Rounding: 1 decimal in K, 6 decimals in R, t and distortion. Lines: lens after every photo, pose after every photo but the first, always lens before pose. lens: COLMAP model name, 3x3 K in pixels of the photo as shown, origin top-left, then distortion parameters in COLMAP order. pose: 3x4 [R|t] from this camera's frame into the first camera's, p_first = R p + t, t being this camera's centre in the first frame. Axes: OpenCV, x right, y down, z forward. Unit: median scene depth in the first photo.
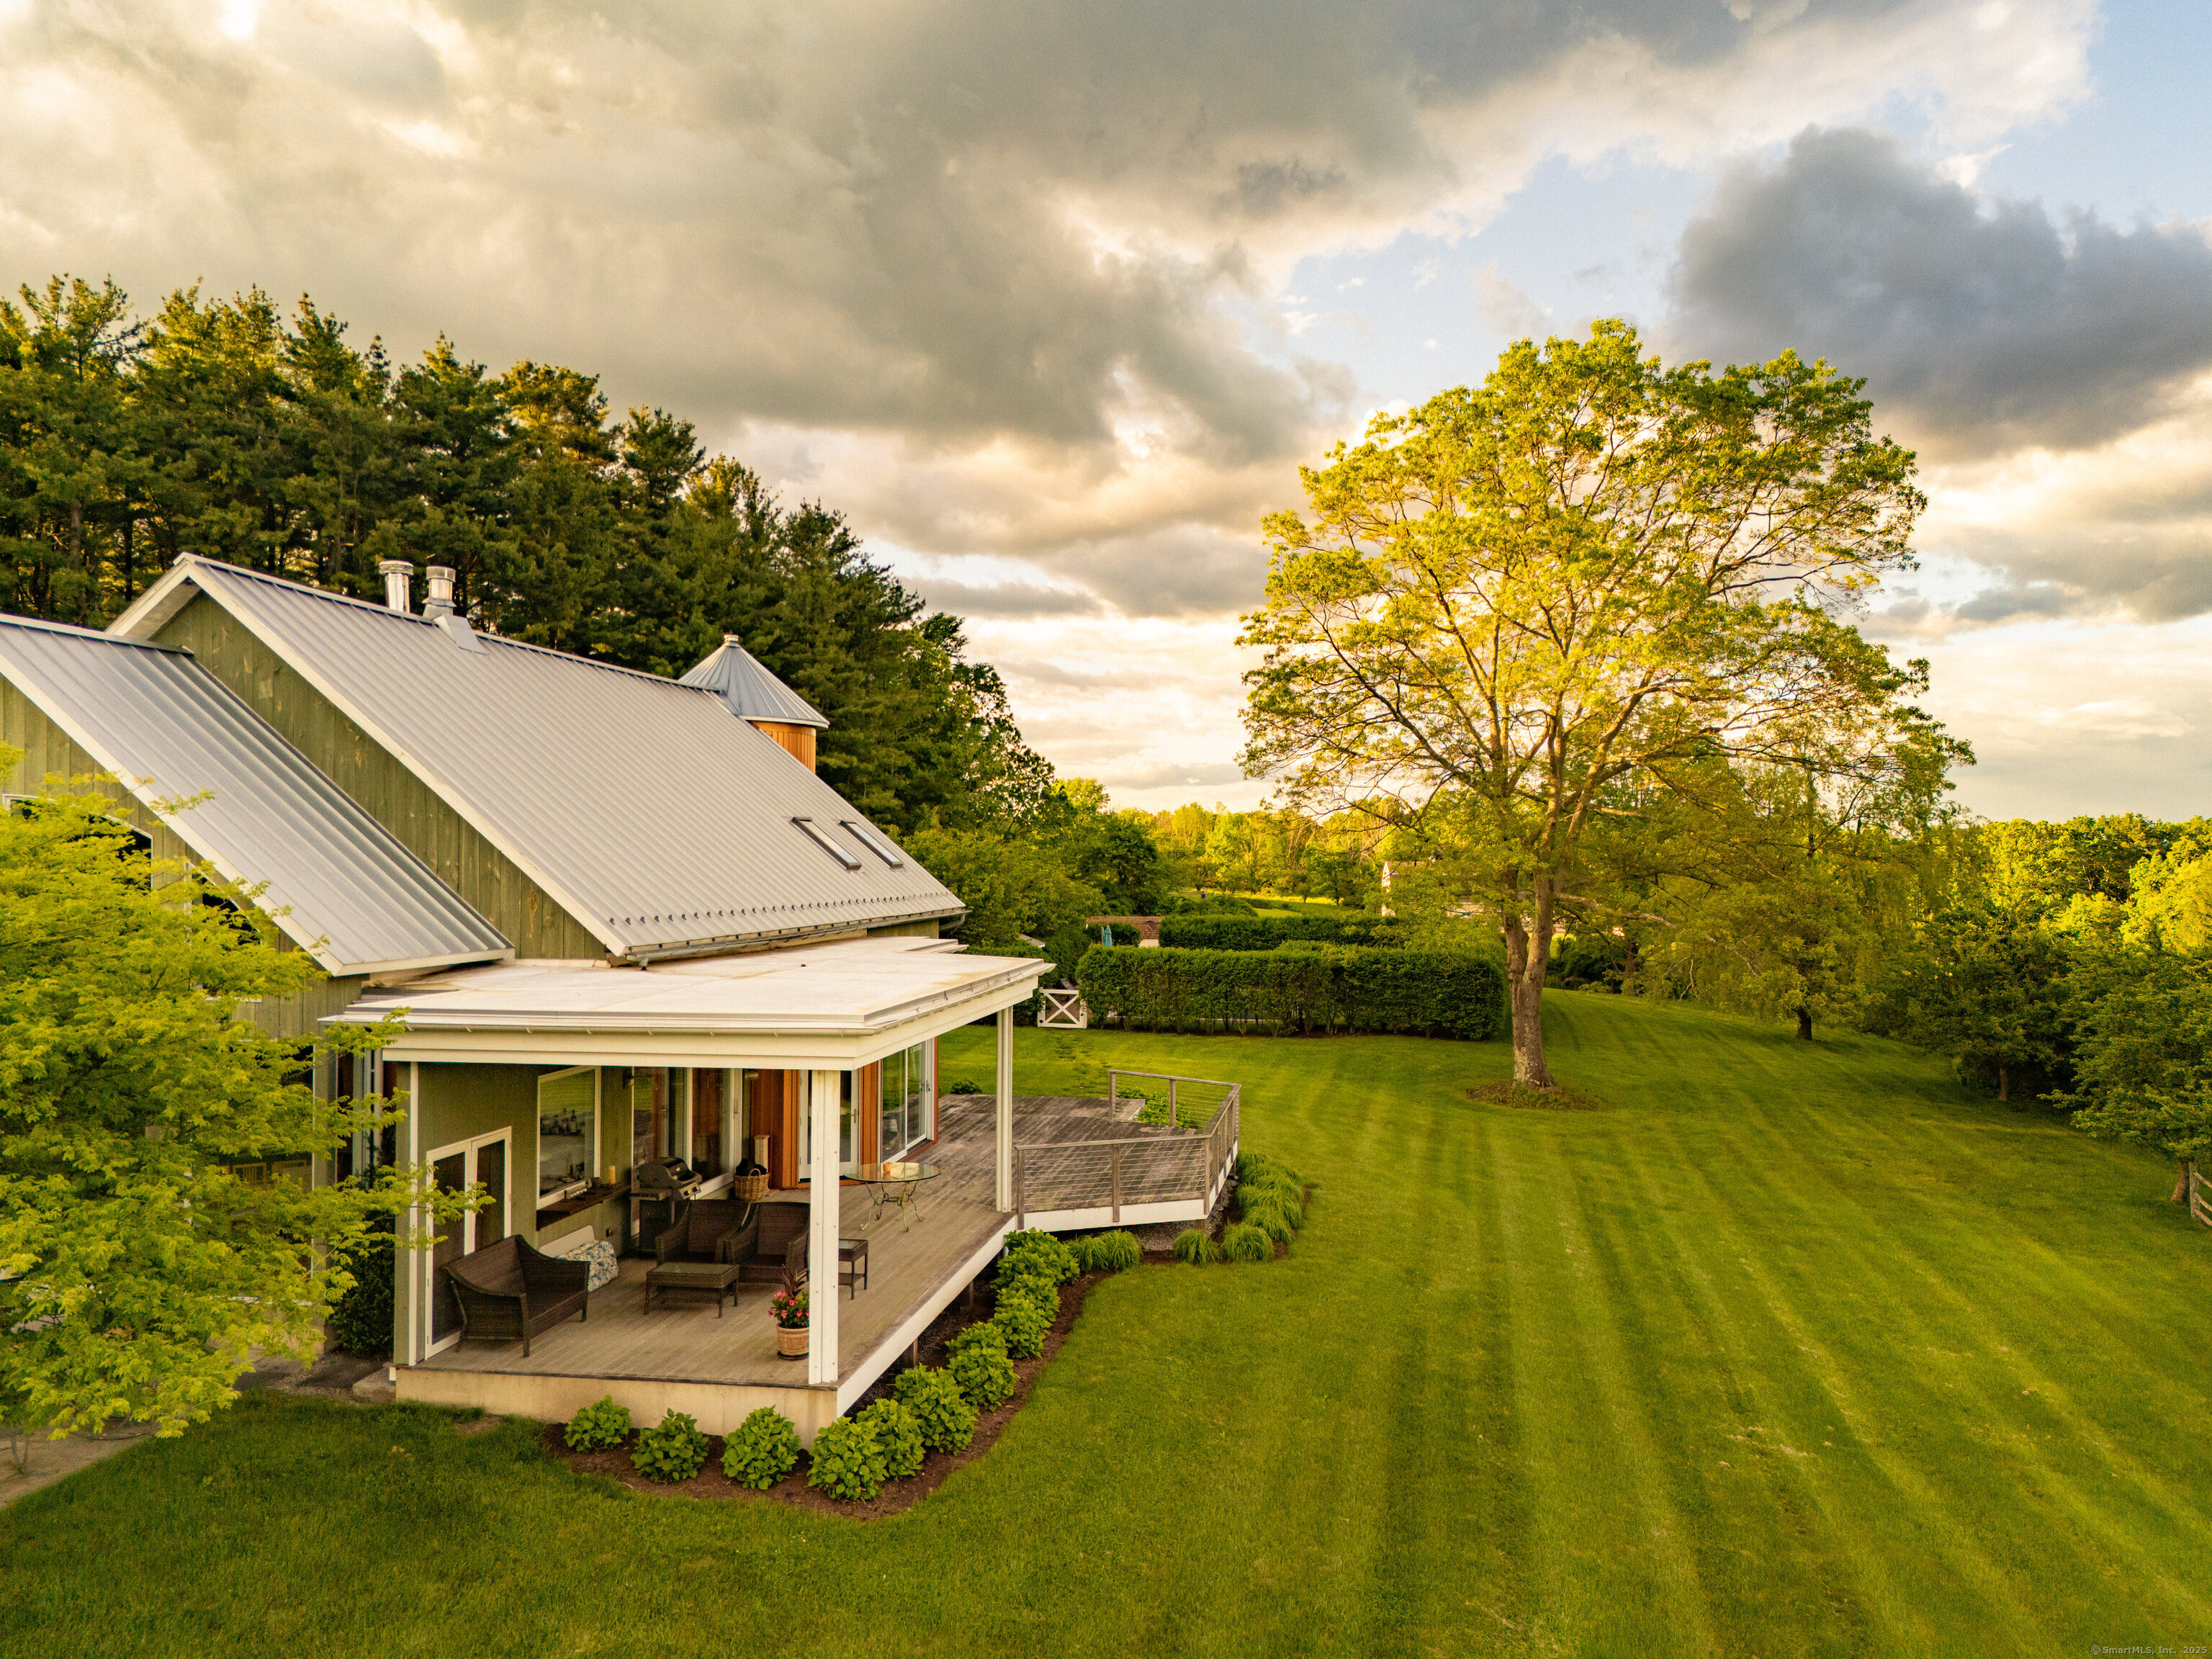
lens RADIAL K [[1691.3, 0, 1084.7], [0, 1691.3, 828.0], [0, 0, 1]] dist [0.080723, -0.045415]
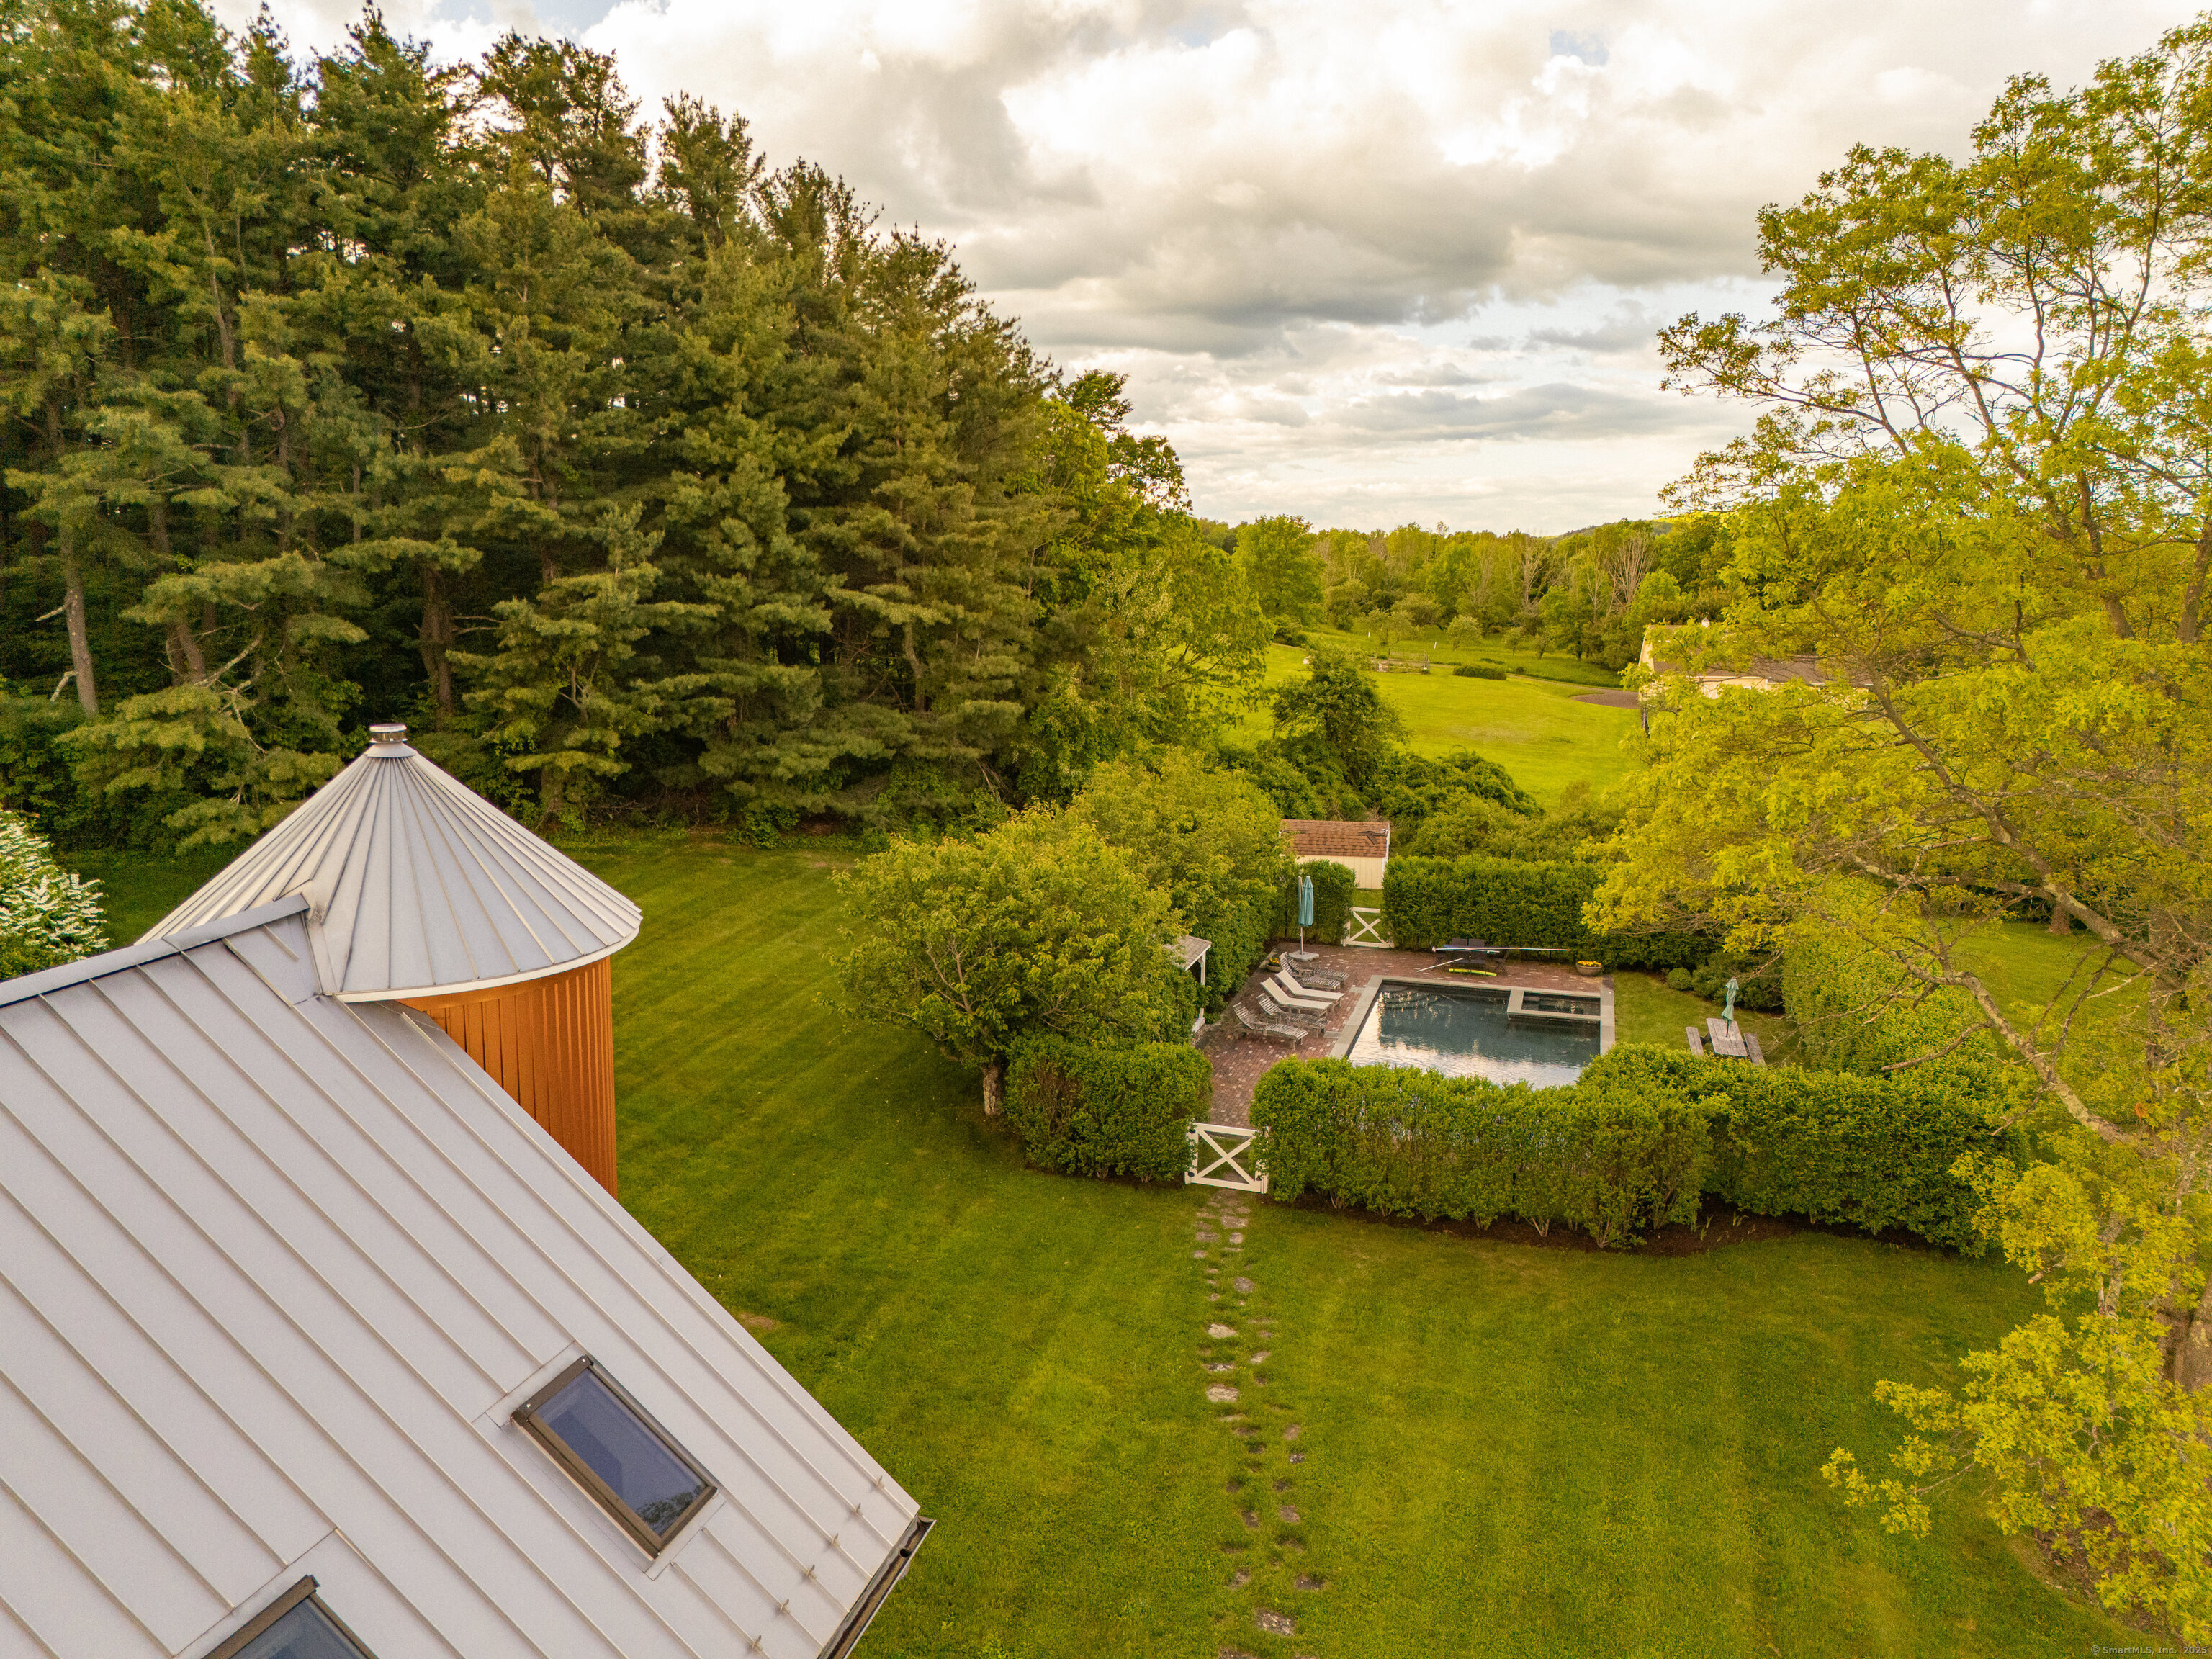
lens RADIAL K [[1691.3, 0, 1084.7], [0, 1691.3, 828.0], [0, 0, 1]] dist [0.080723, -0.045415]
pose [[0.992739, 0.012917, -0.119592, 0.004305], [0.008060, 0.984840, 0.173279, -0.066032], [0.120017, -0.172985, 0.977585, 0.254712]]
